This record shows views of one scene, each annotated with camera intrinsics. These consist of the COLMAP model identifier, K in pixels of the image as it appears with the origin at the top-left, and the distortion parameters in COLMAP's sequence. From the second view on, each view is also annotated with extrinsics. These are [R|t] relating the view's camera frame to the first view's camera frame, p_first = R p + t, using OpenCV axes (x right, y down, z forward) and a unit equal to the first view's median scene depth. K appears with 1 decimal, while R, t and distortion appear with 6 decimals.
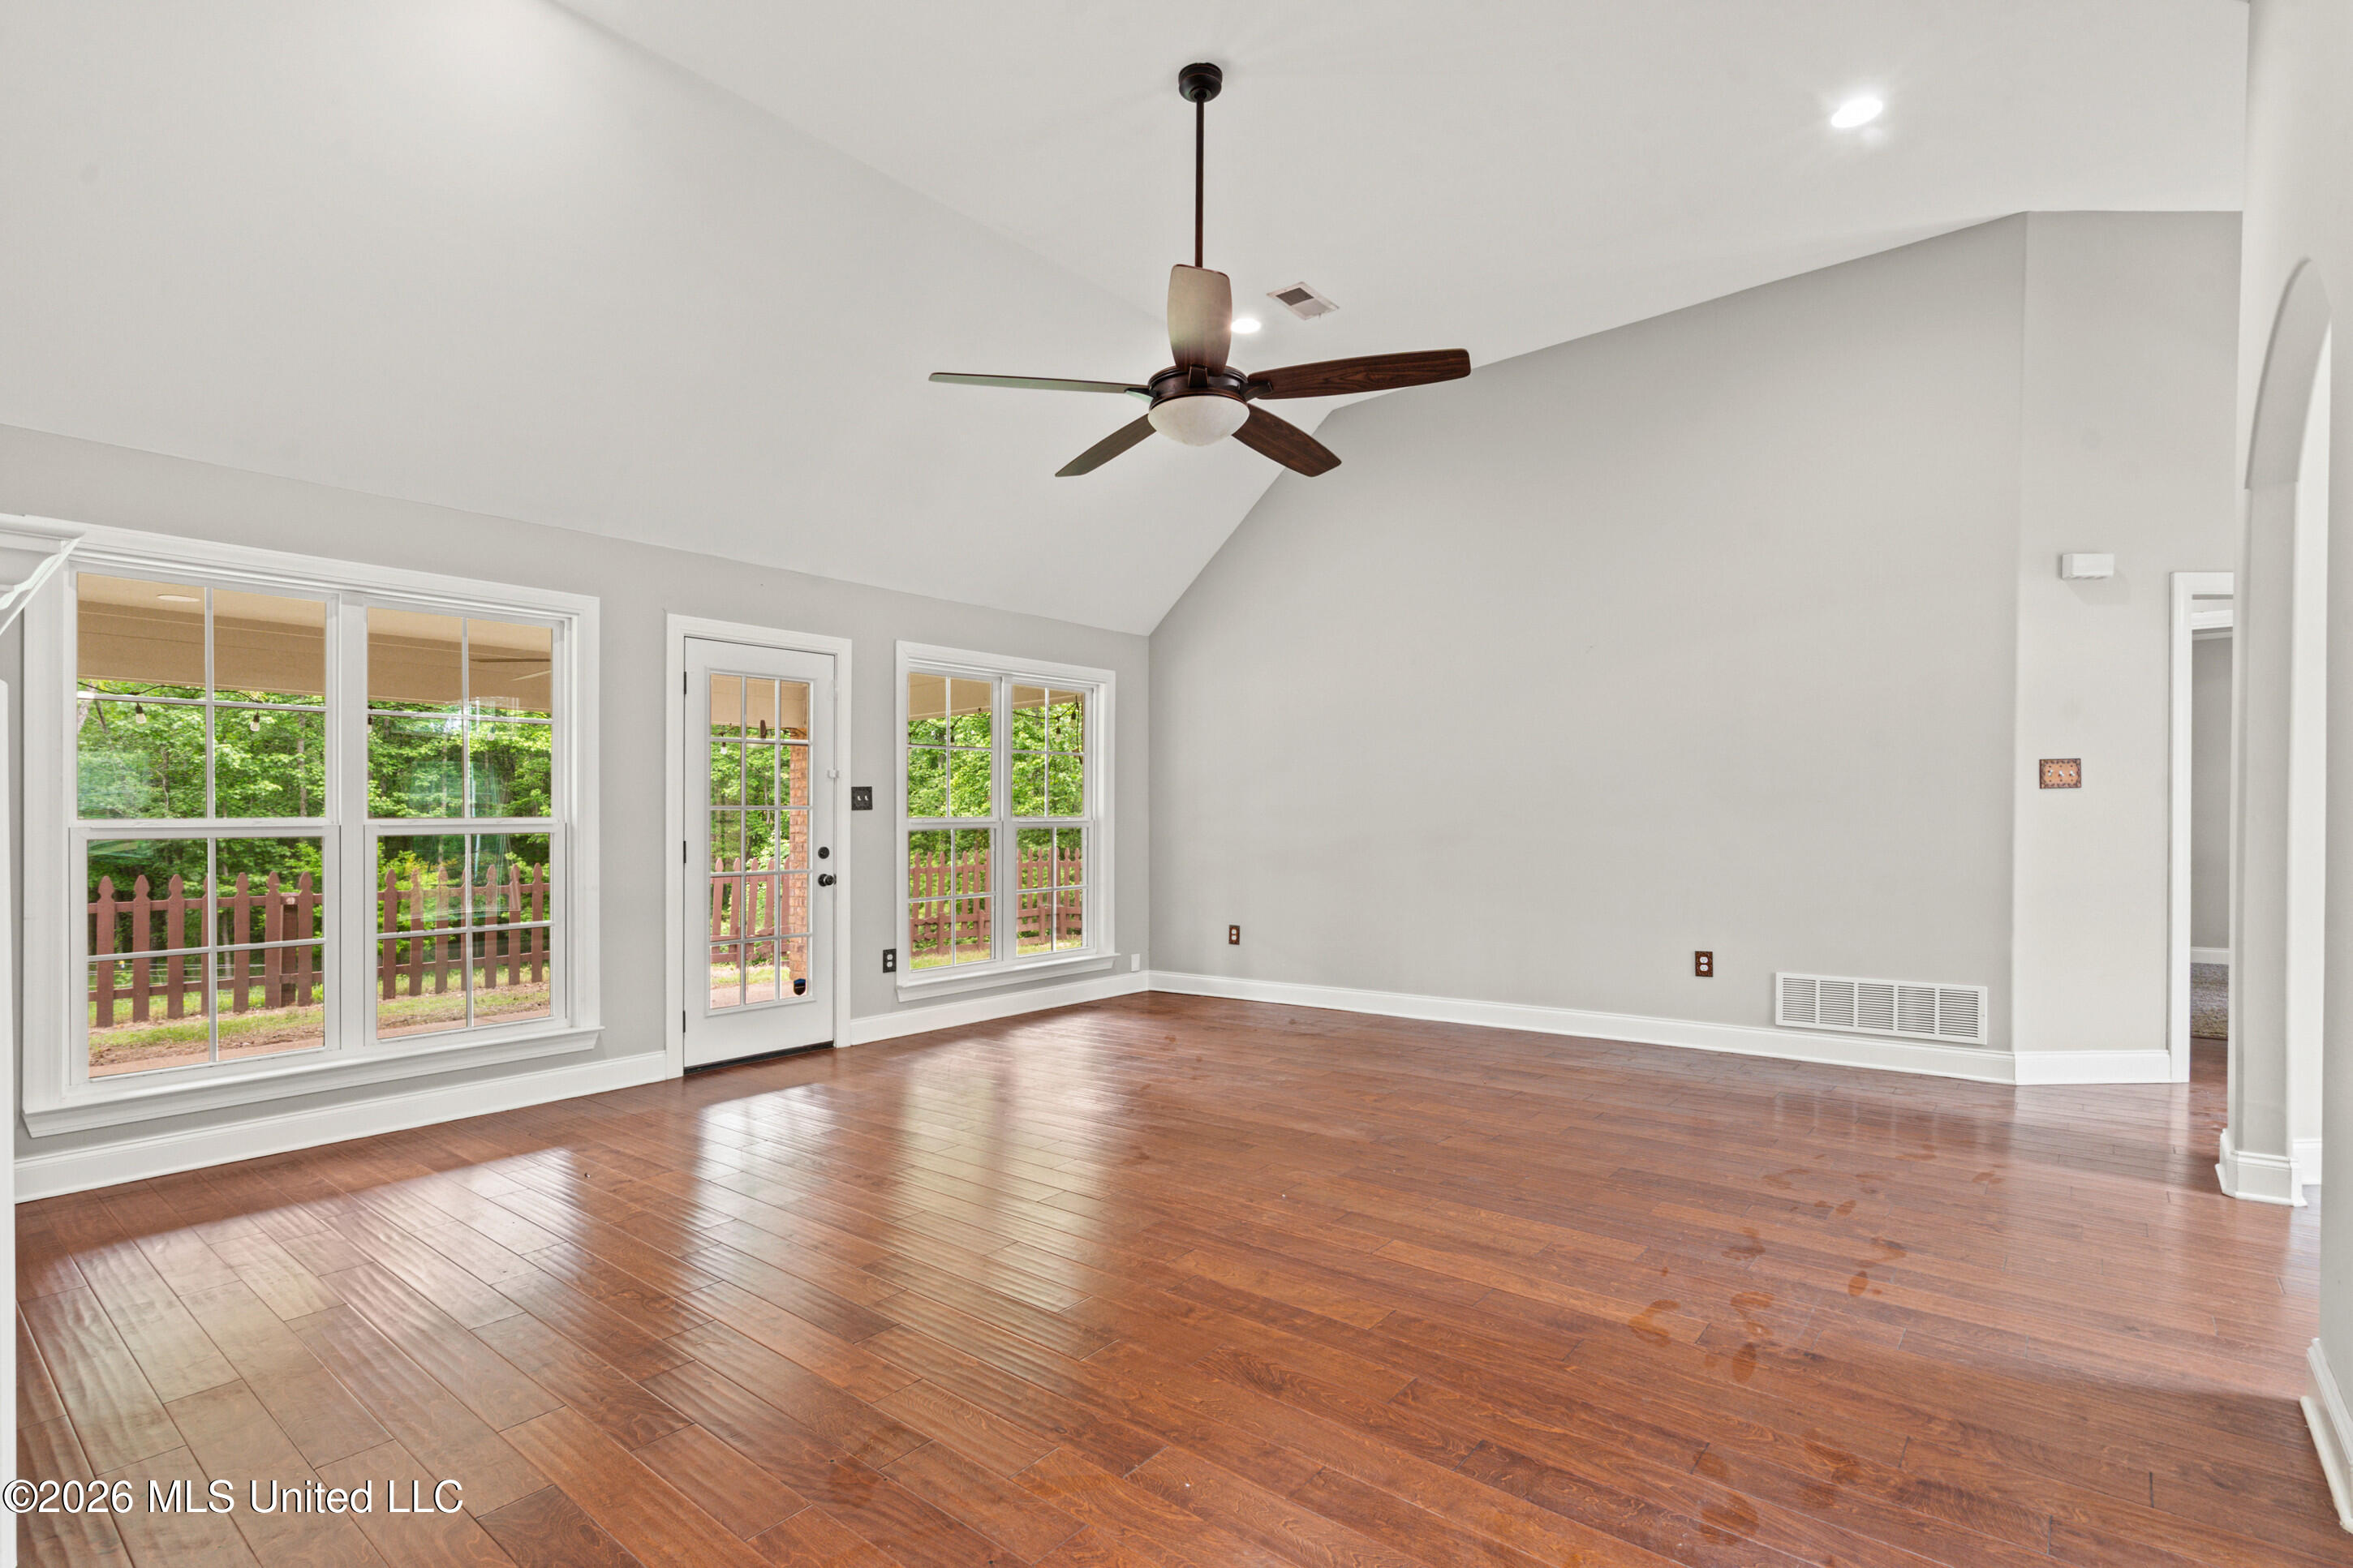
lens RADIAL K [[1112.5, 0, 1173.9], [0, 1112.5, 851.1], [0, 0, 1]] dist [0.003249, 0.000303]
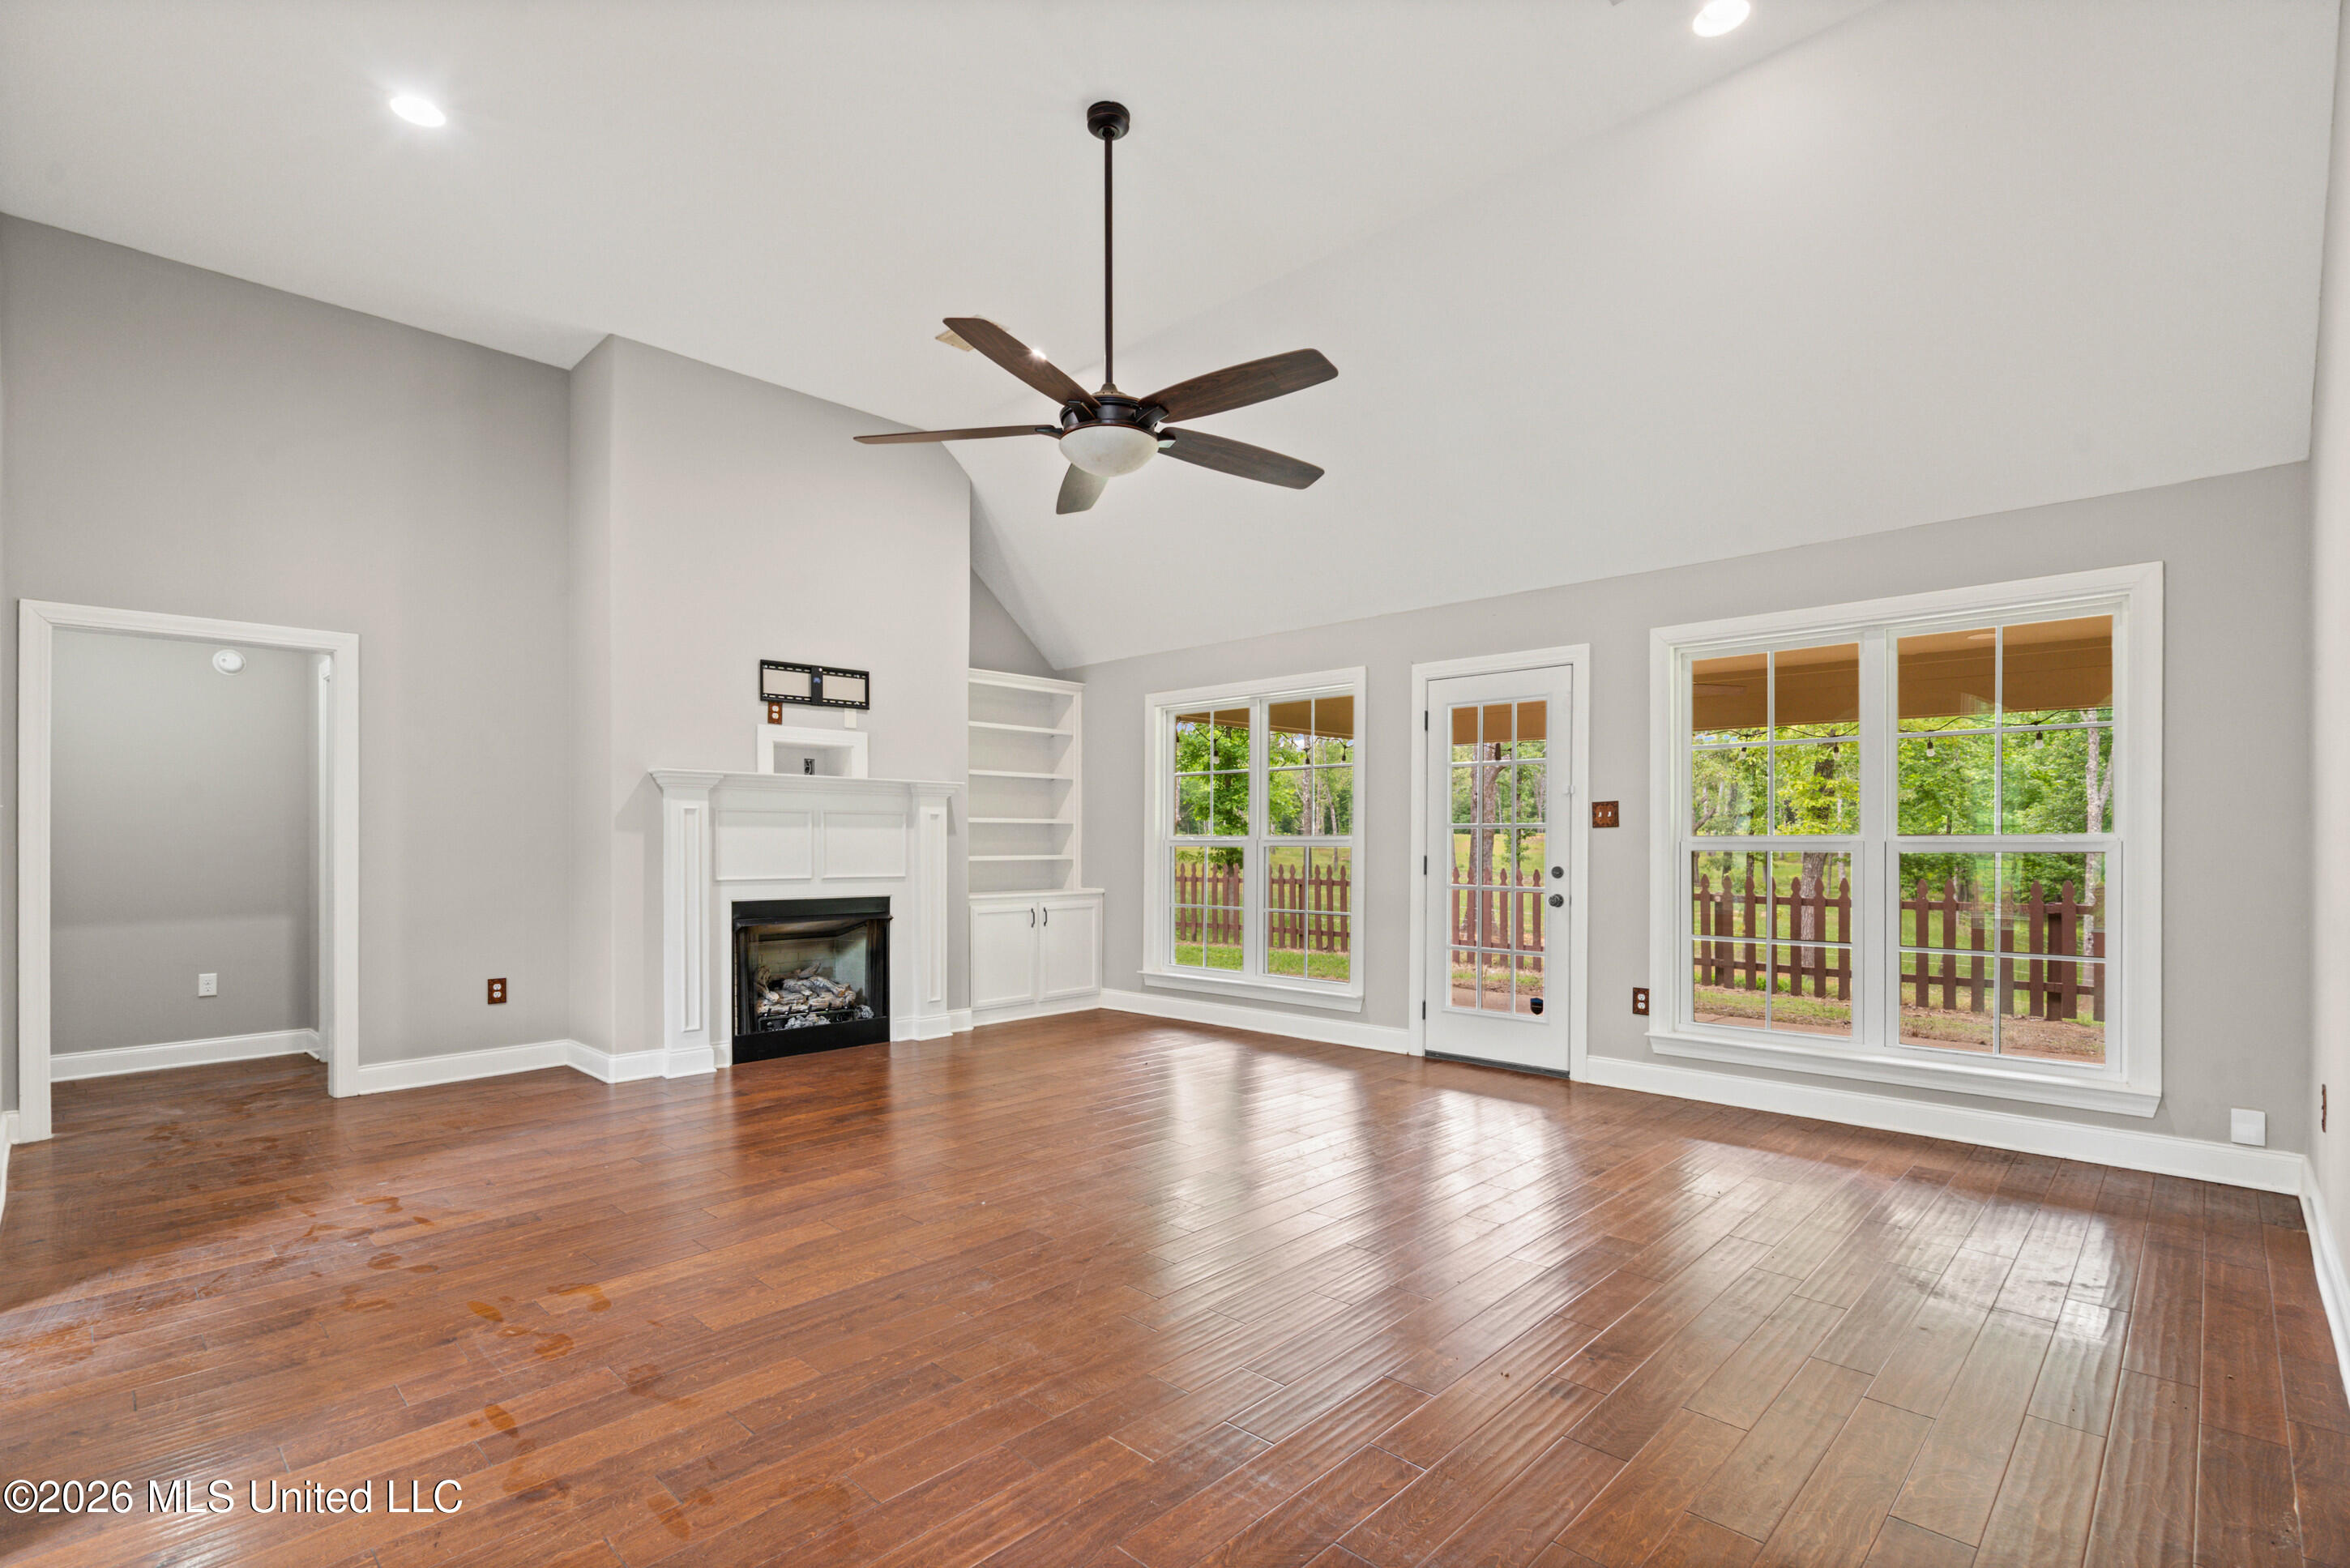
lens RADIAL K [[1096.6, 0, 1163.5], [0, 1096.6, 839.0], [0, 0, 1]] dist [-0.011766, 0.000111]
pose [[-0.082663, 0.006986, -0.996553, 0.653908], [-0.026639, 0.999603, 0.009217, -0.026806], [0.996221, 0.027309, -0.082444, 0.736612]]
